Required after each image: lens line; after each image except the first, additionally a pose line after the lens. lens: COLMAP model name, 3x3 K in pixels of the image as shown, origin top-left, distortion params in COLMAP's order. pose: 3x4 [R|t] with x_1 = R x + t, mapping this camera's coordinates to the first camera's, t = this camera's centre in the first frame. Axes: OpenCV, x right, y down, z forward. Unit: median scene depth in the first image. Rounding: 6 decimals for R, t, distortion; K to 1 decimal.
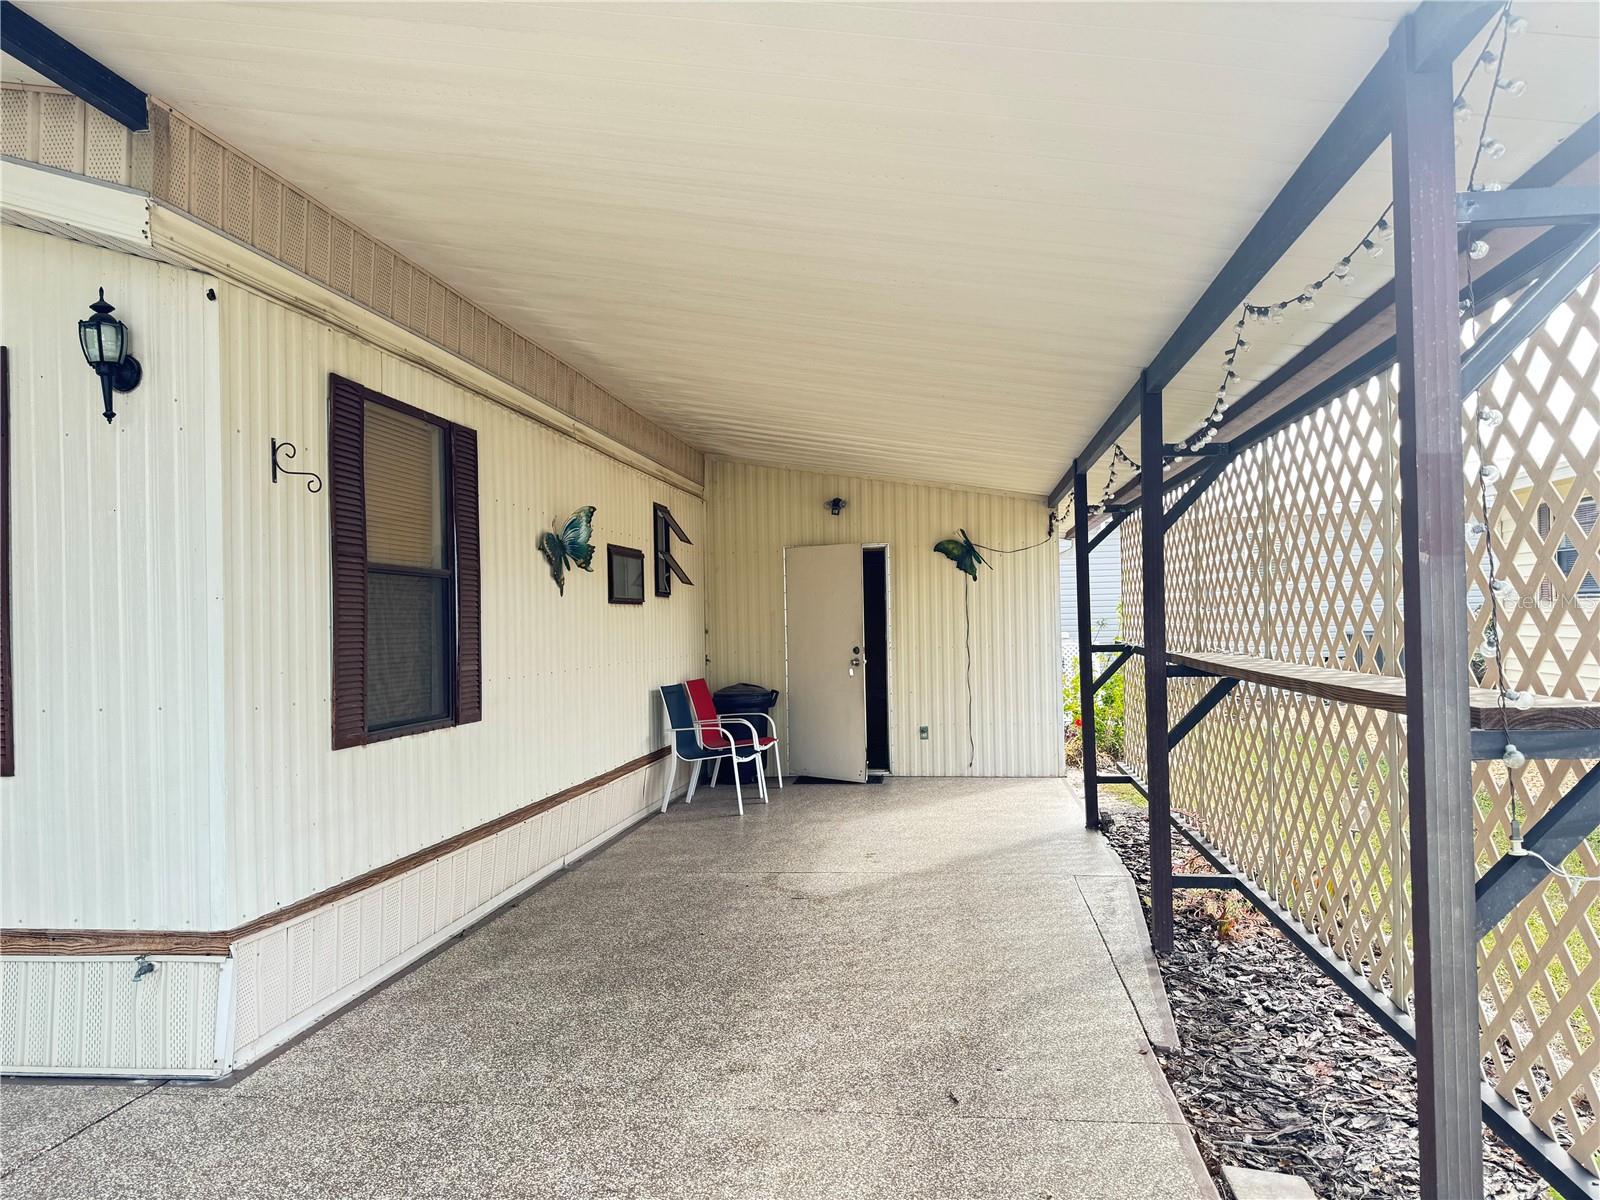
lens RADIAL K [[1132.9, 0, 800.0], [0, 1132.9, 600.0], [0, 0, 1]] dist [0.002383, -0.000407]
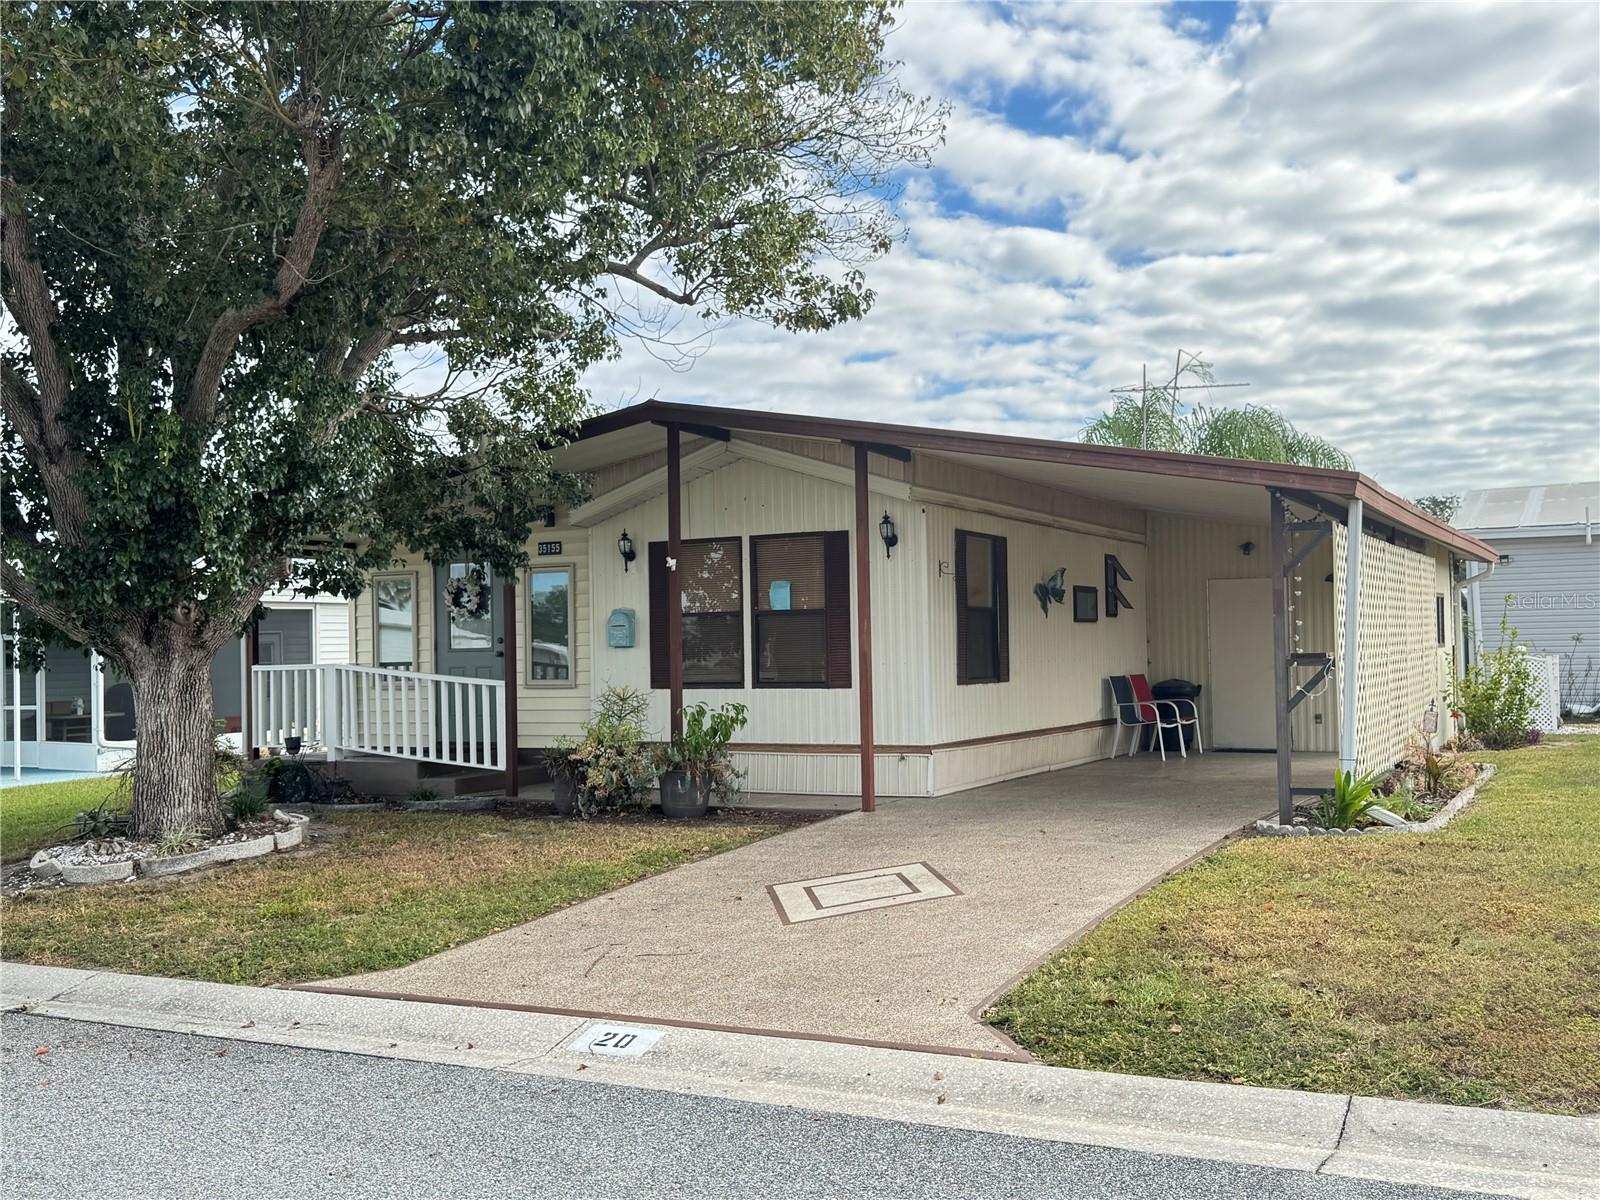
lens RADIAL K [[1627.9, 0, 800.0], [0, 1627.9, 600.0], [0, 0, 1]] dist [0.130698, 0.001797]
pose [[0.942567, -0.003619, -0.333997, 0.237676], [0.002329, 0.999988, -0.004261, -0.019119], [0.334008, 0.003238, 0.942565, -1.310302]]
